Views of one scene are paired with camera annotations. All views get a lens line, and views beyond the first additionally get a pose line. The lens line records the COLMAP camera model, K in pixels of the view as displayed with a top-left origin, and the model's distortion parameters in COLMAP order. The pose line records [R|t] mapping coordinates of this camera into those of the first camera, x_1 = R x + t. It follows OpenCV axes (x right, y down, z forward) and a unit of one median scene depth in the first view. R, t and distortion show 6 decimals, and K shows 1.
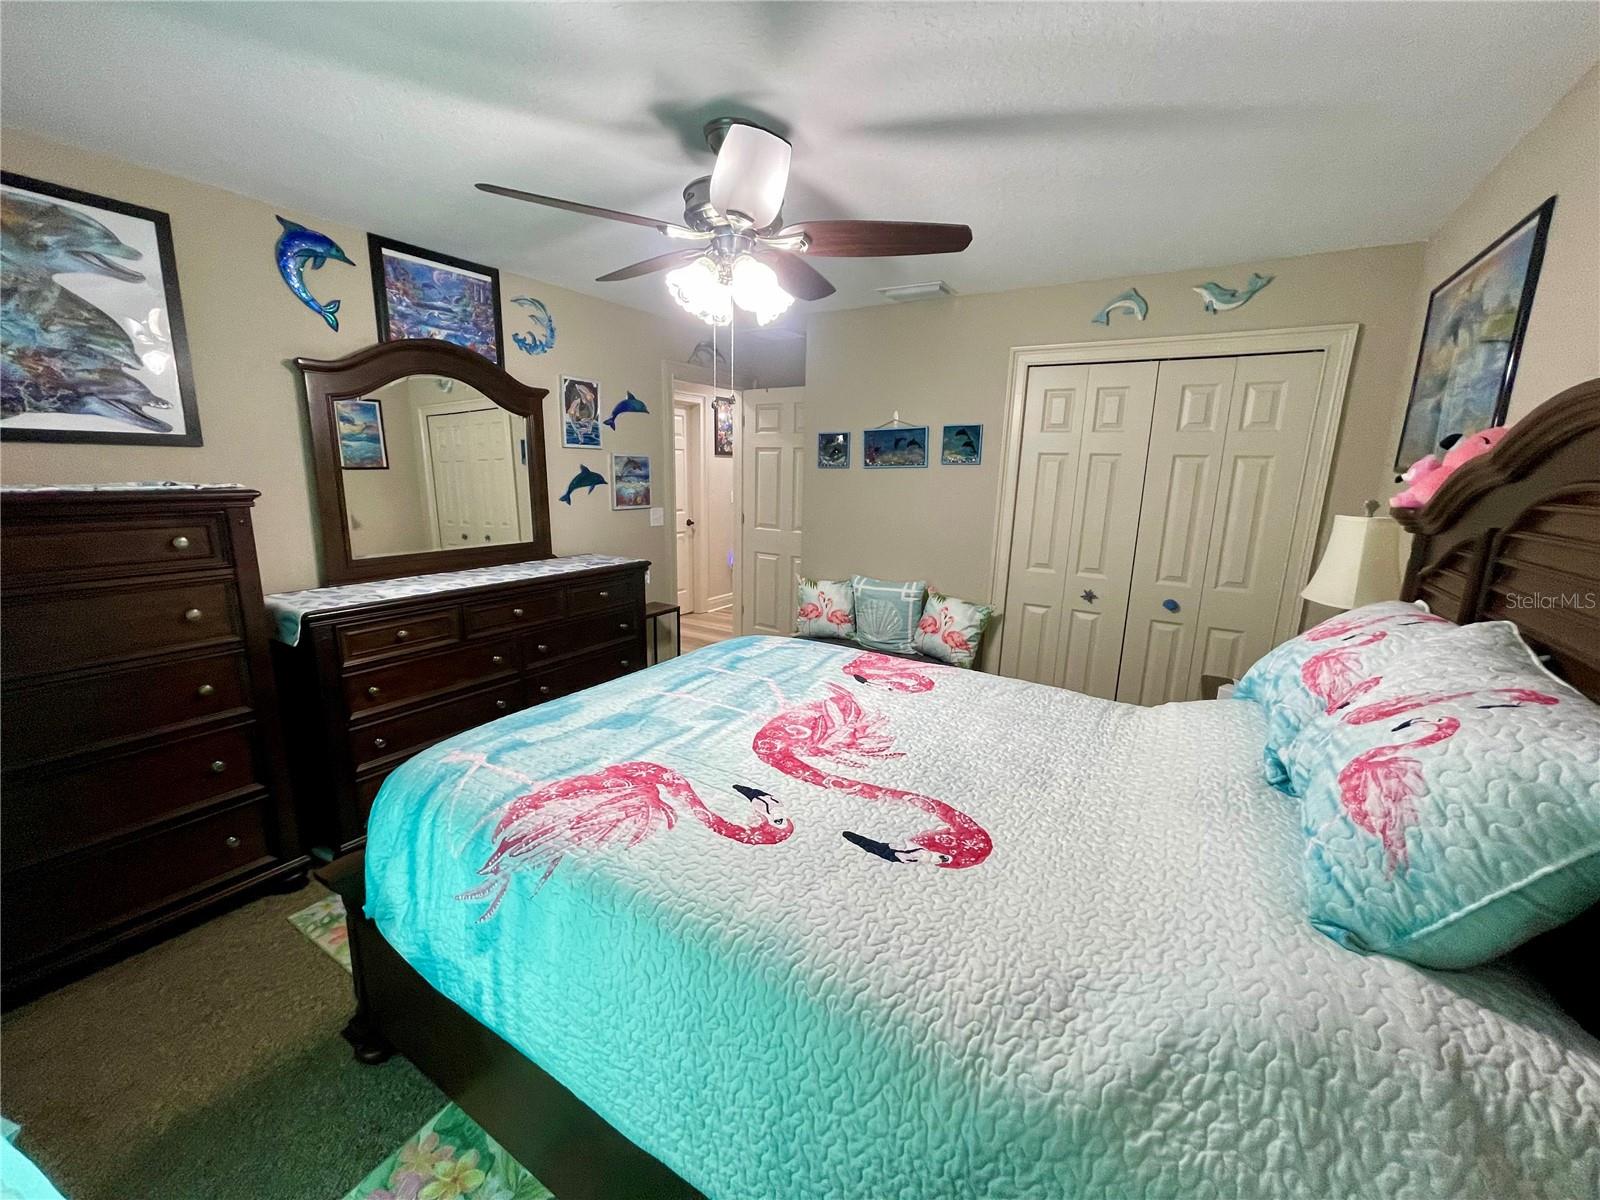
lens RADIAL K [[643.9, 0, 789.3], [0, 643.9, 598.3], [0, 0, 1]] dist [0.000060, -0.000301]
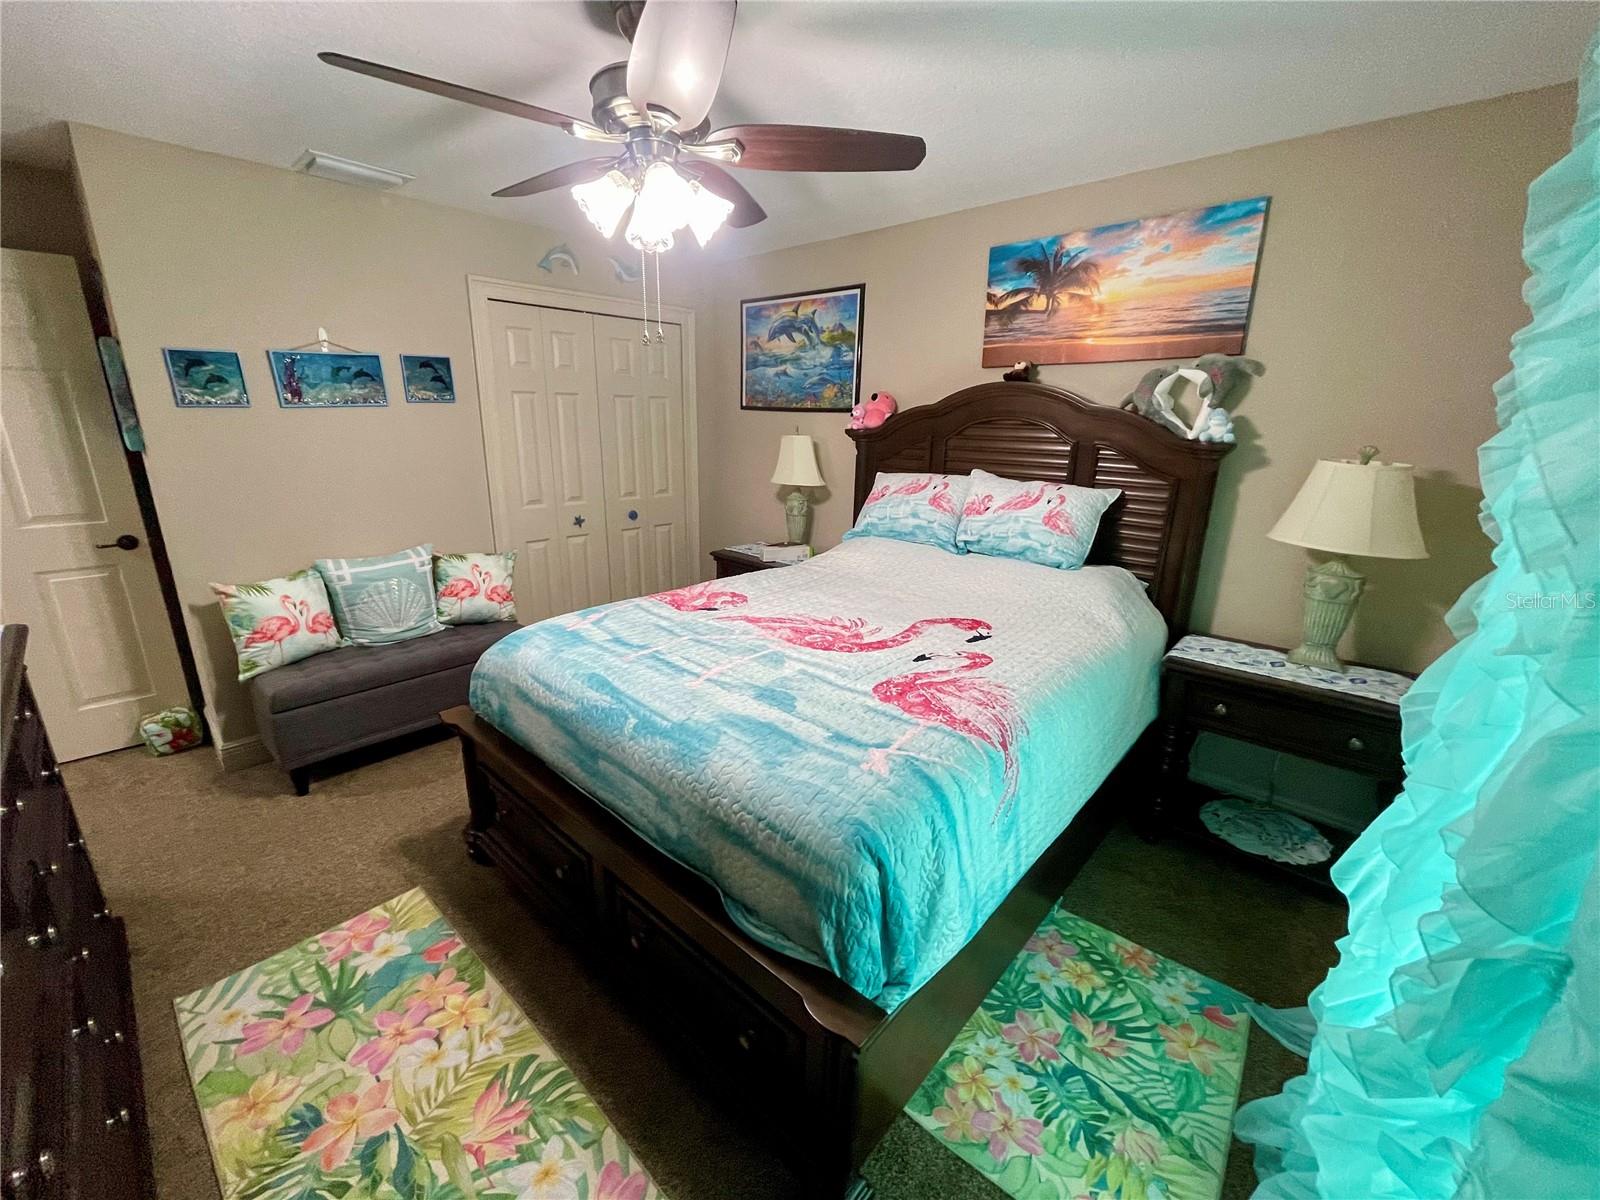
lens RADIAL K [[643.9, 0, 798.3], [0, 643.9, 598.1], [0, 0, 1]] dist [0.000060, -0.000301]
pose [[0.182392, -0.290095, 0.939456, -0.871782], [0.187787, 0.948173, 0.256329, -0.143291], [-0.965127, 0.129666, 0.227415, 0.589862]]
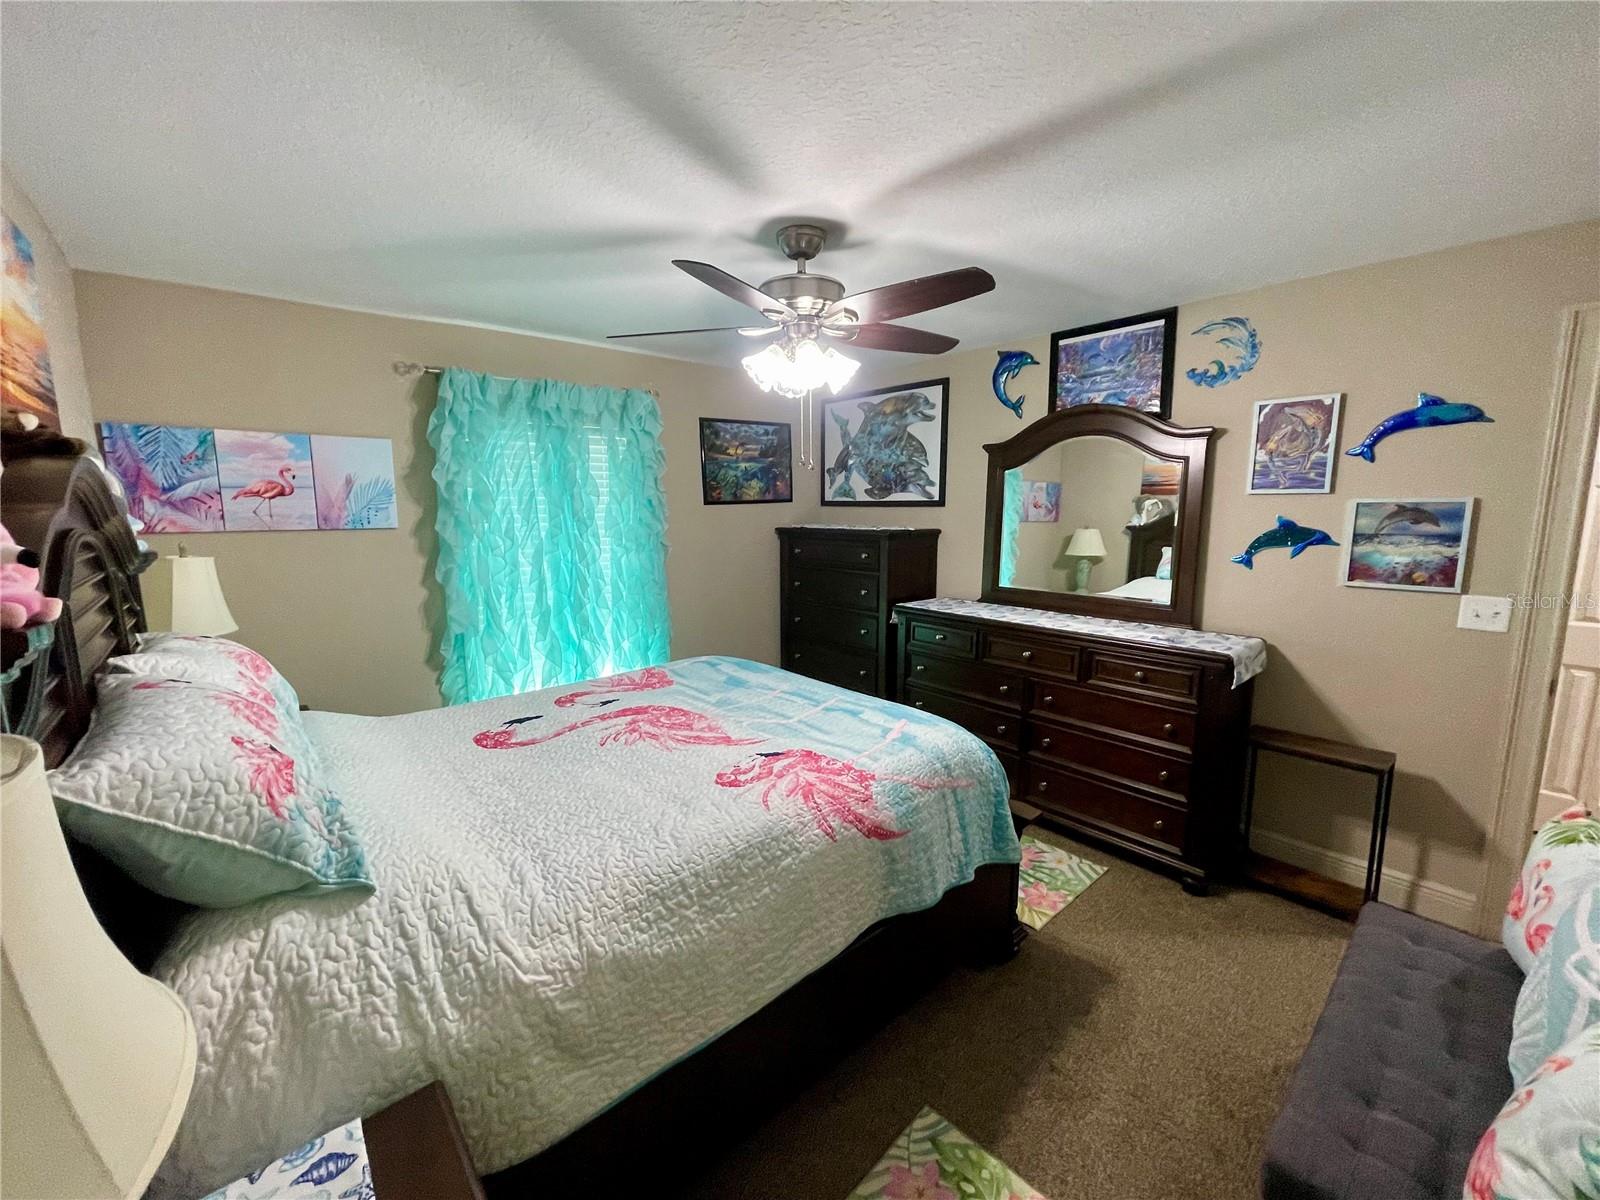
lens RADIAL K [[643.9, 0, 792.3], [0, 643.9, 599.2], [0, 0, 1]] dist [0.000060, -0.000301]
pose [[-0.296621, 0.122043, -0.947165, 0.904293], [-0.192092, 0.963905, 0.184357, -0.248311], [0.935477, 0.236627, -0.262471, 1.188553]]
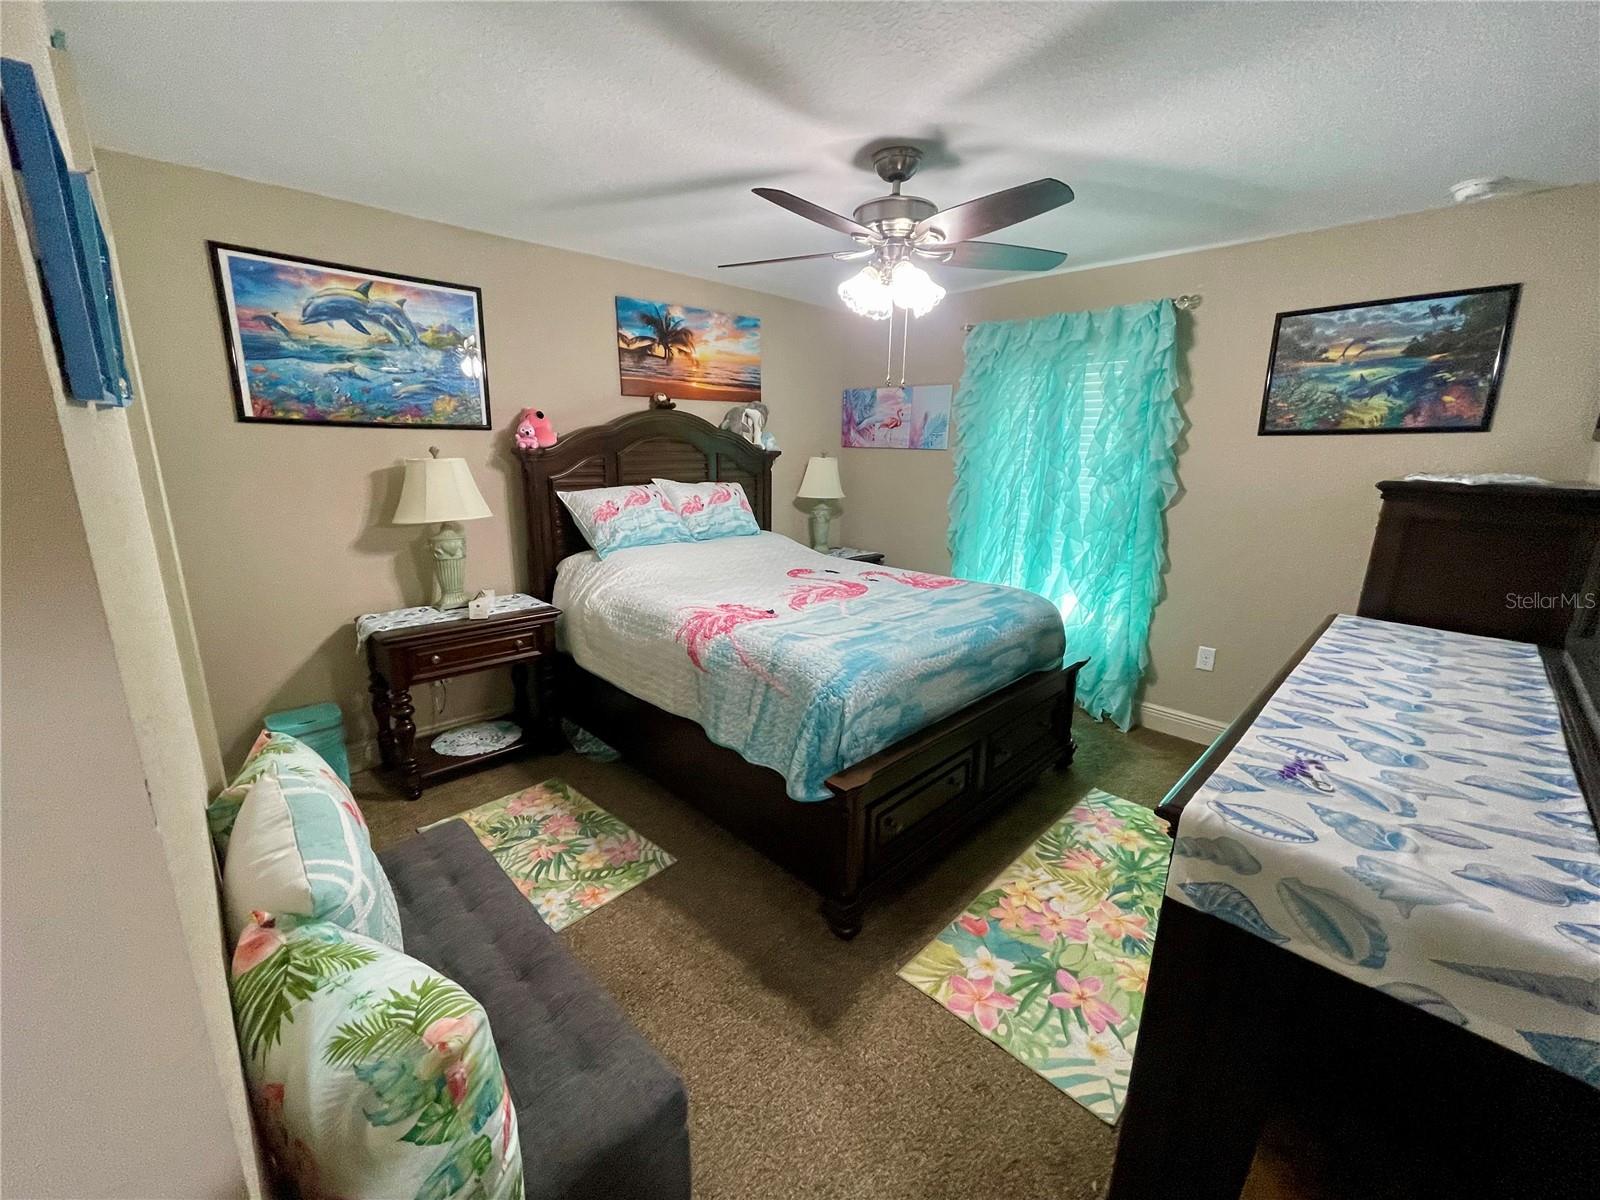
lens RADIAL K [[643.9, 0, 797.3], [0, 643.9, 594.5], [0, 0, 1]] dist [0.000060, -0.000301]
pose [[-0.970999, -0.088151, 0.222241, -0.200720], [0.013975, 0.907032, 0.420830, -0.406206], [-0.238677, 0.411731, -0.879495, 2.002277]]
